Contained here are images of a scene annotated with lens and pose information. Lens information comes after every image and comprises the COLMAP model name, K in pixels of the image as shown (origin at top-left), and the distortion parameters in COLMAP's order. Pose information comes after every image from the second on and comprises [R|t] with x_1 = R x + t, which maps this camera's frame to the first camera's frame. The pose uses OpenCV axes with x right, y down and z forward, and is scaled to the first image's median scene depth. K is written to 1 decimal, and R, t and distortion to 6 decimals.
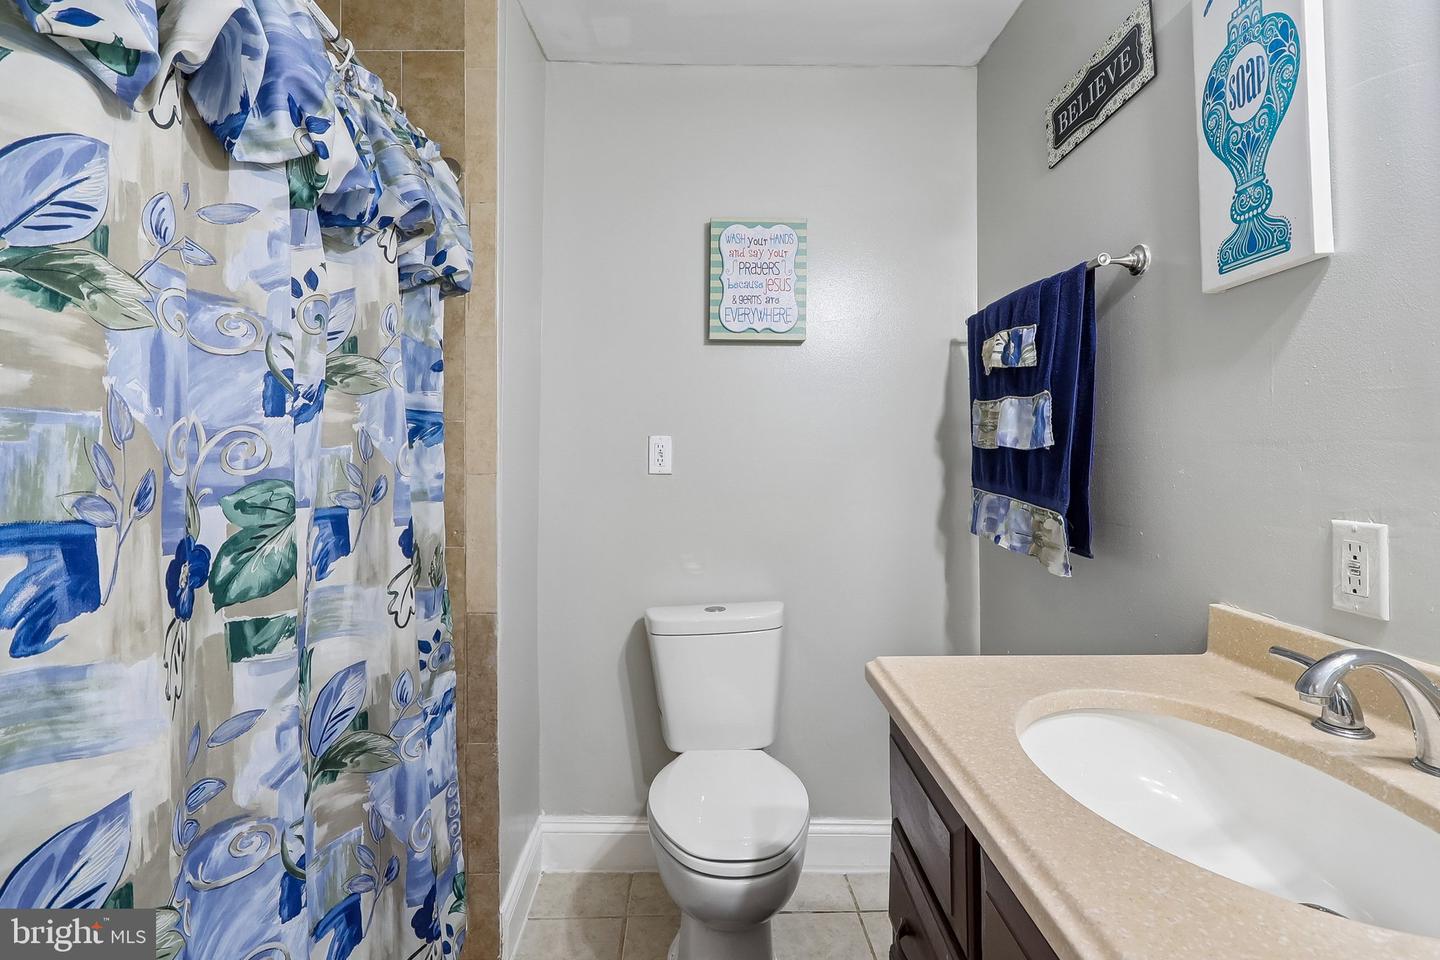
lens RADIAL K [[660.7, 0, 721.1], [0, 660.7, 439.2], [0, 0, 1]] dist [-0.000784, -0.001562]
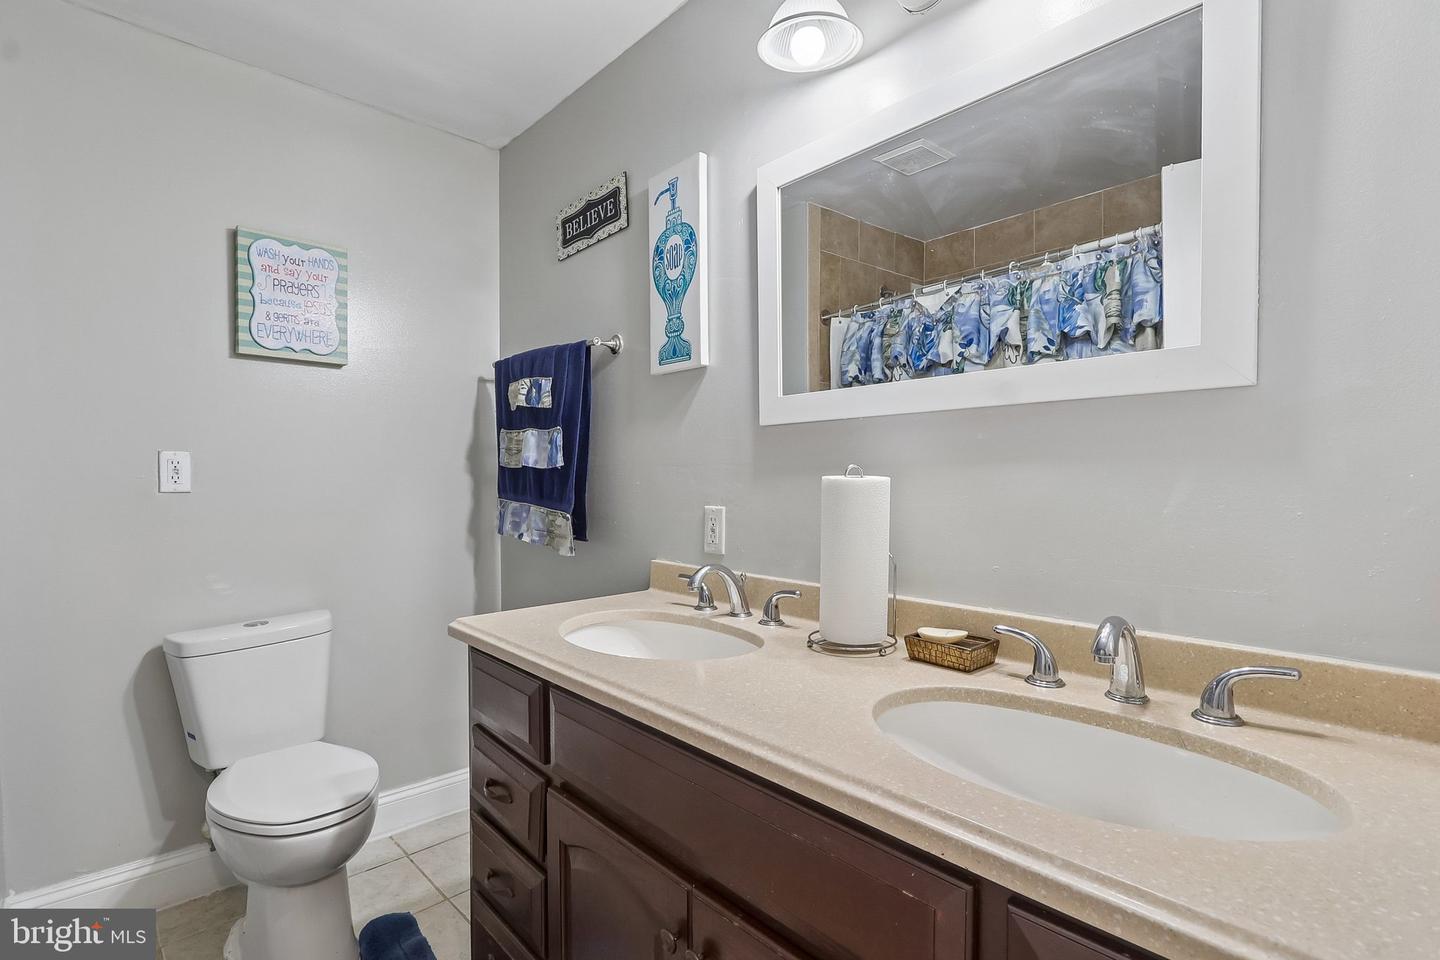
lens RADIAL K [[657.8, 0, 712.0], [0, 657.8, 469.8], [0, 0, 1]] dist [0.001196, -0.000087]
pose [[0.739989, 0.006091, 0.672592, -0.195690], [-0.017483, 0.999795, 0.010181, -0.001608], [-0.672392, -0.019293, 0.739944, -0.242227]]
